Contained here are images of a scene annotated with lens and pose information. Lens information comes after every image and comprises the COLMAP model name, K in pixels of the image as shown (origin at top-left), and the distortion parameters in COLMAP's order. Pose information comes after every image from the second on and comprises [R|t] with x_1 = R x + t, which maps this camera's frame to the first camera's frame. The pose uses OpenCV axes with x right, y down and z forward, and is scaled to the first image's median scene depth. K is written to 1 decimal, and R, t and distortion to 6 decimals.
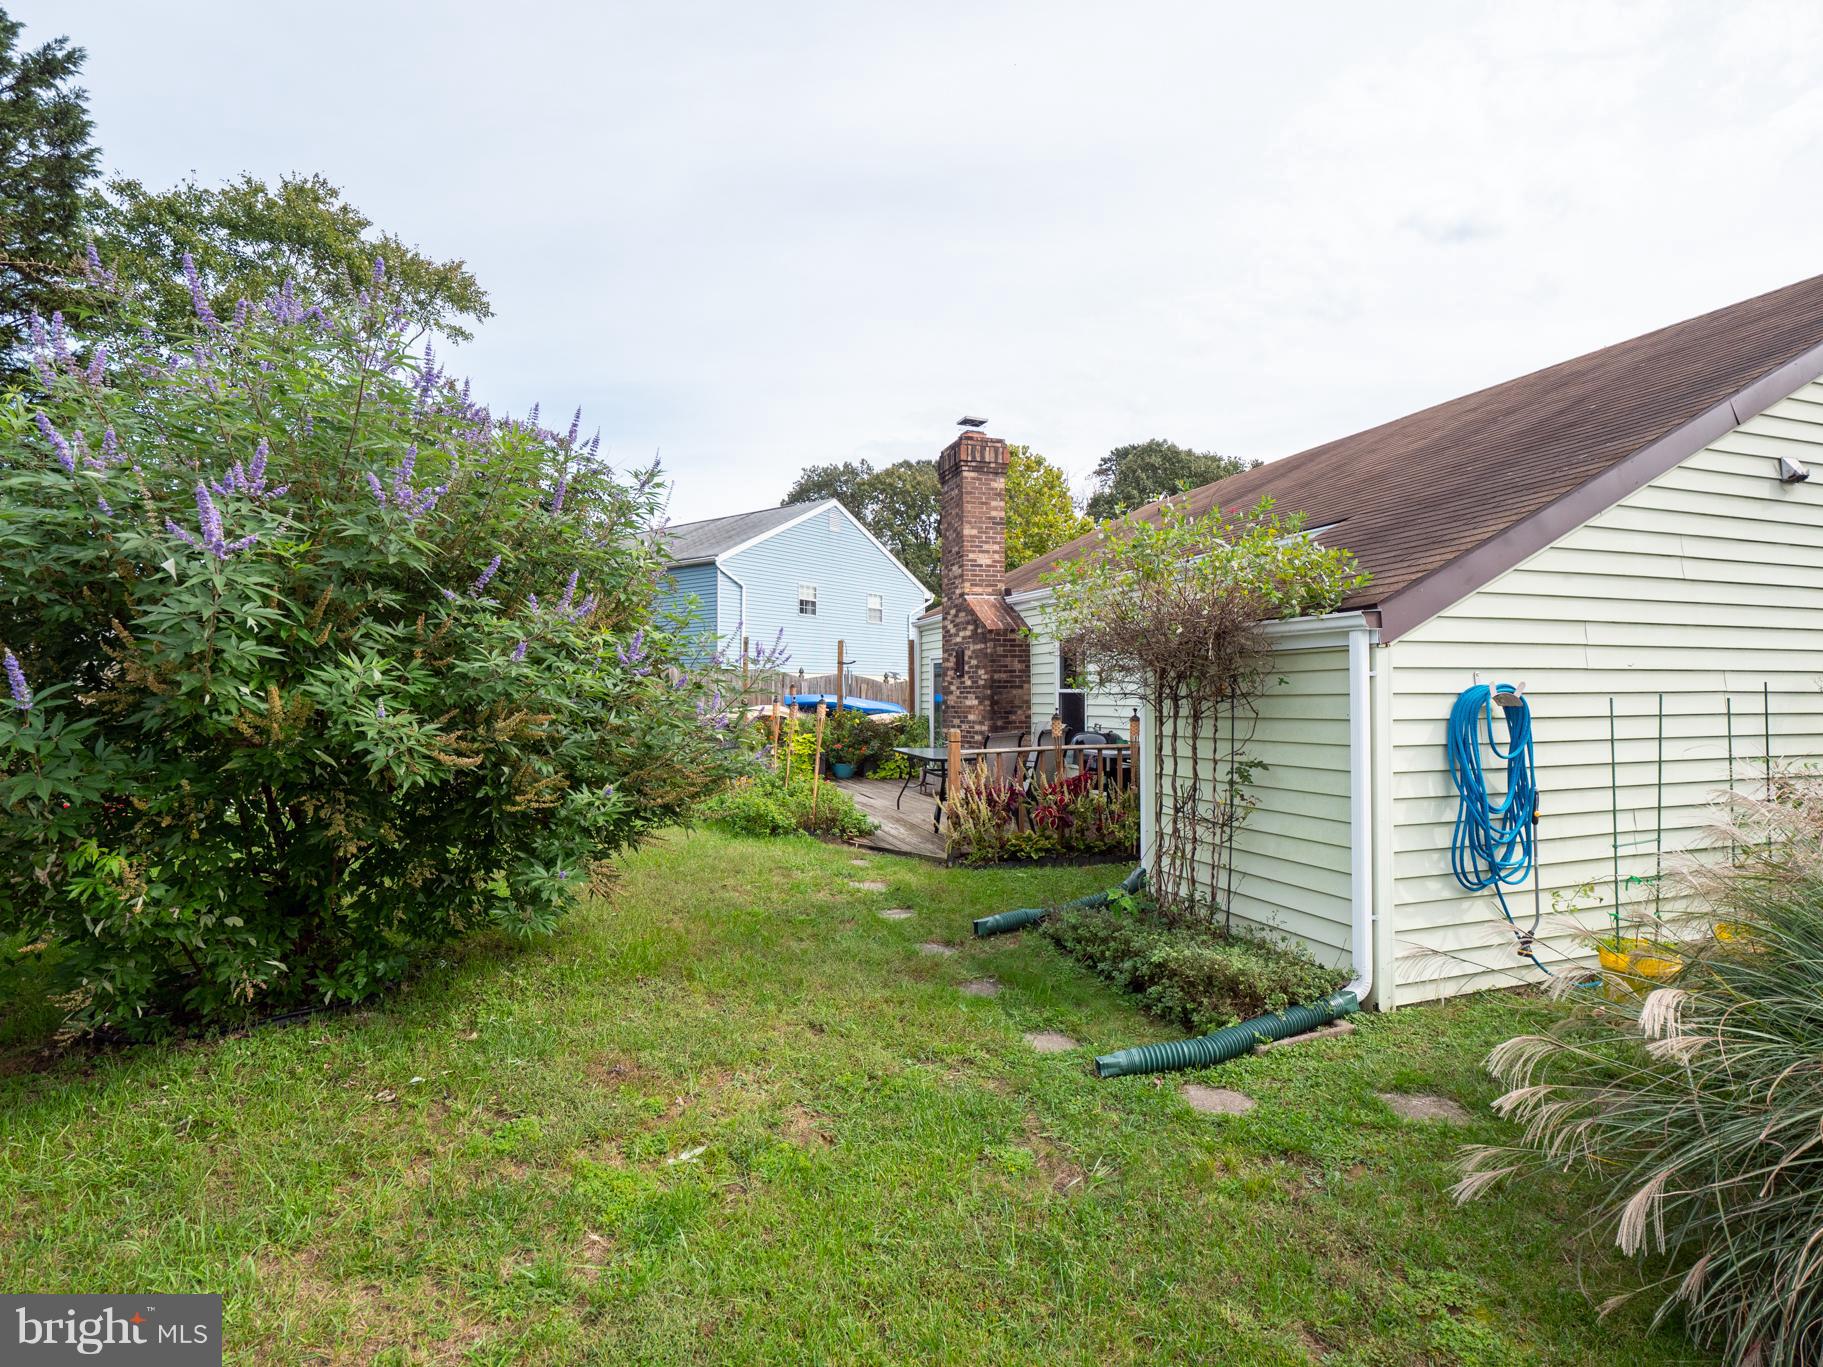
lens RADIAL K [[900.4, 0, 818.3], [0, 900.4, 698.7], [0, 0, 1]] dist [-0.014534, -0.000807]
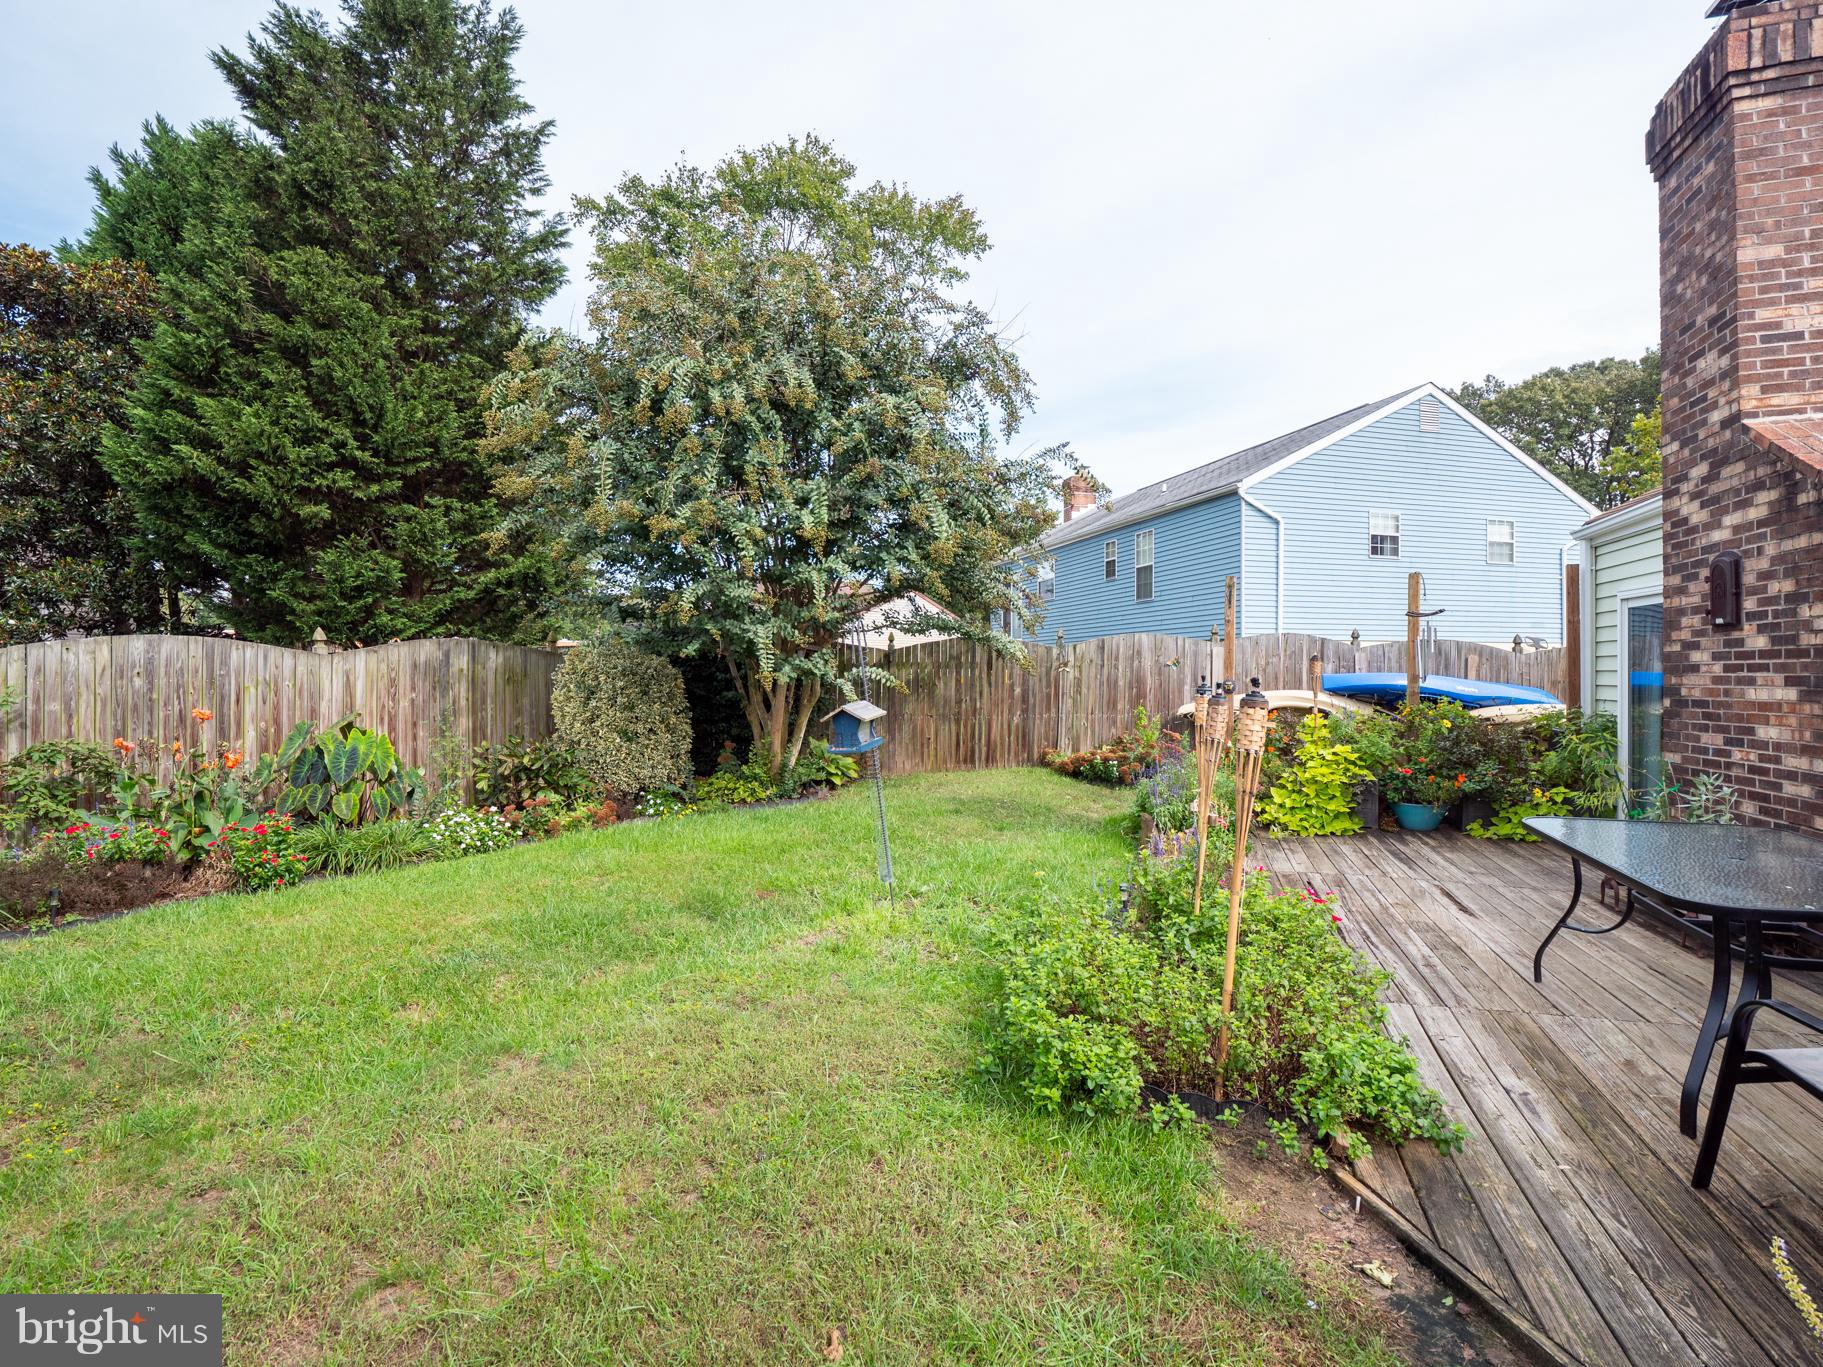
lens RADIAL K [[900.4, 0, 912.5], [0, 900.4, 681.3], [0, 0, 1]] dist [-0.014534, -0.000807]
pose [[0.864718, -0.000676, -0.502258, 0.035479], [0.003579, 0.999982, 0.004816, -0.003306], [0.502246, -0.005962, 0.864704, 0.387736]]
